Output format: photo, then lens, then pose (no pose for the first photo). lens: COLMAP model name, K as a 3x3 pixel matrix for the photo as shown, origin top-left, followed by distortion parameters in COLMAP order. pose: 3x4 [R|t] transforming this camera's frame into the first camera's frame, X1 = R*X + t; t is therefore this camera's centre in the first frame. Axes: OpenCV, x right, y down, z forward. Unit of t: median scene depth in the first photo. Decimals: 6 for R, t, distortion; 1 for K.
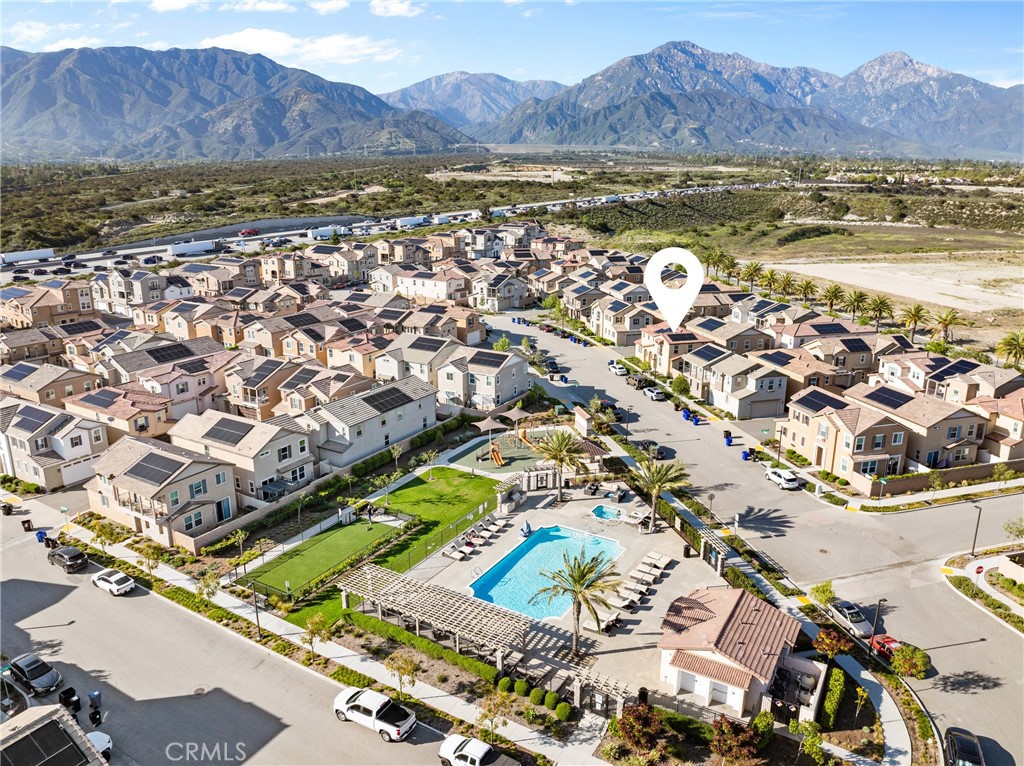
lens RADIAL K [[722.4, 0, 509.6], [0, 722.4, 380.0], [0, 0, 1]] dist [-0.038866, 0.010489]
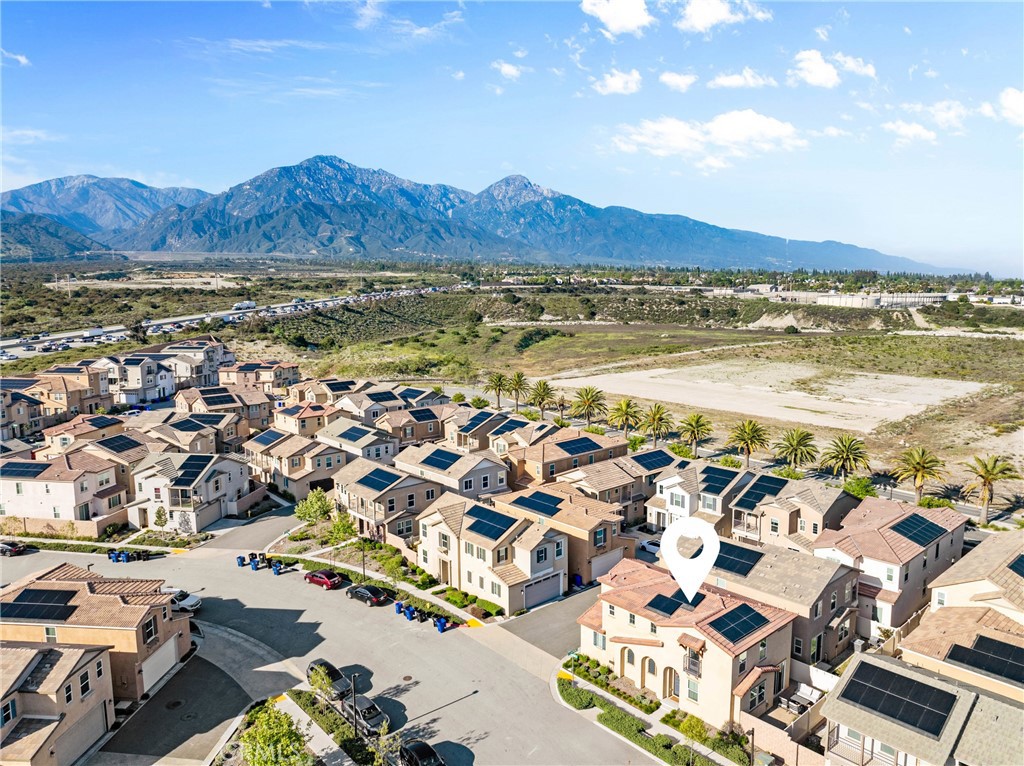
lens RADIAL K [[722.4, 0, 509.8], [0, 722.4, 378.5], [0, 0, 1]] dist [-0.038866, 0.010489]
pose [[0.896322, -0.066924, 0.438325, -0.009381], [0.129731, 0.984868, -0.114913, -0.033537], [-0.424002, 0.159863, 0.891441, 0.134682]]
